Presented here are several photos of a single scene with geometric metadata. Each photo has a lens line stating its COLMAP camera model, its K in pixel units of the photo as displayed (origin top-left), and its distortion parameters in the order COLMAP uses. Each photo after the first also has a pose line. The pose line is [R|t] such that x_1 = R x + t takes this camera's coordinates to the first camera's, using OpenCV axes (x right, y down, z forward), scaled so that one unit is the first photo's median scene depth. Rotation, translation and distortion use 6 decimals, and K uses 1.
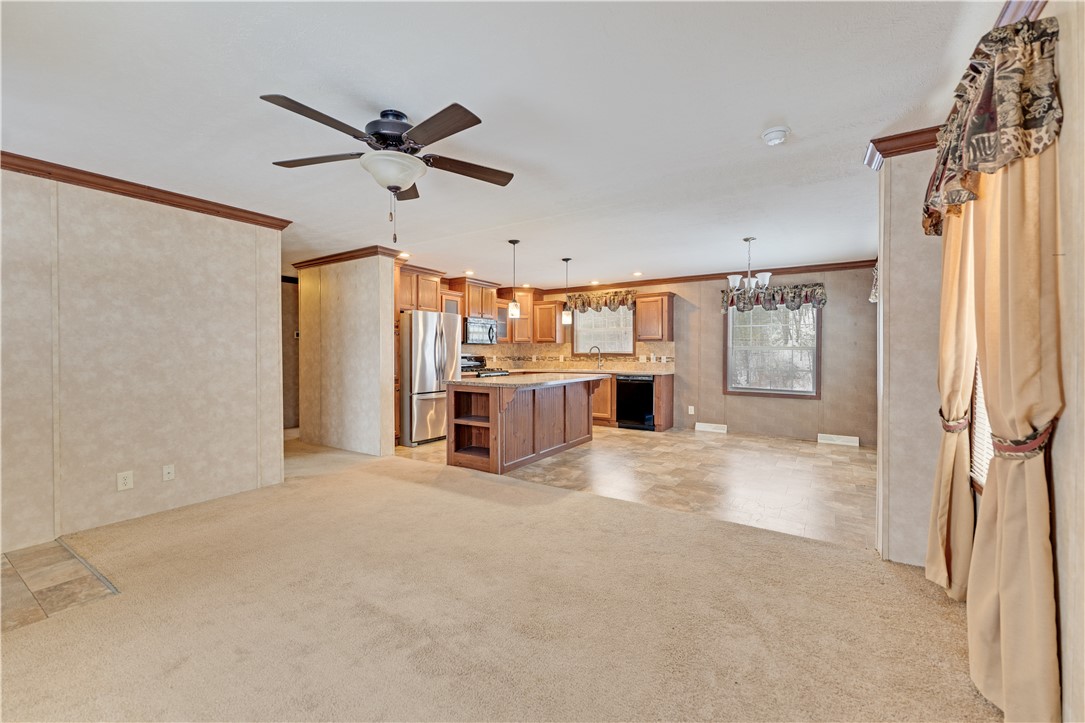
lens RADIAL K [[444.4, 0, 536.7], [0, 444.4, 358.6], [0, 0, 1]] dist [-0.001446, 0.000950]
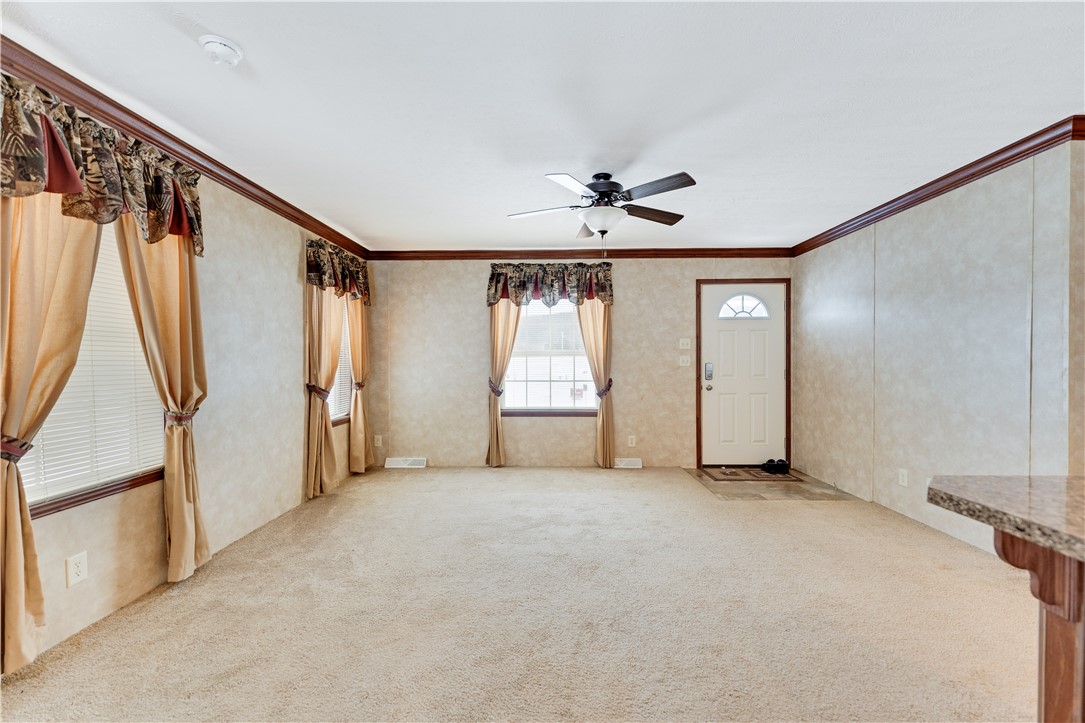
lens RADIAL K [[444.4, 0, 545.3], [0, 444.4, 361.9], [0, 0, 1]] dist [-0.001446, 0.000950]
pose [[-0.844126, 0.005250, -0.536119, 0.175404], [-0.005172, 0.999826, 0.017934, -0.008158], [0.536119, 0.017911, -0.843952, 0.681391]]
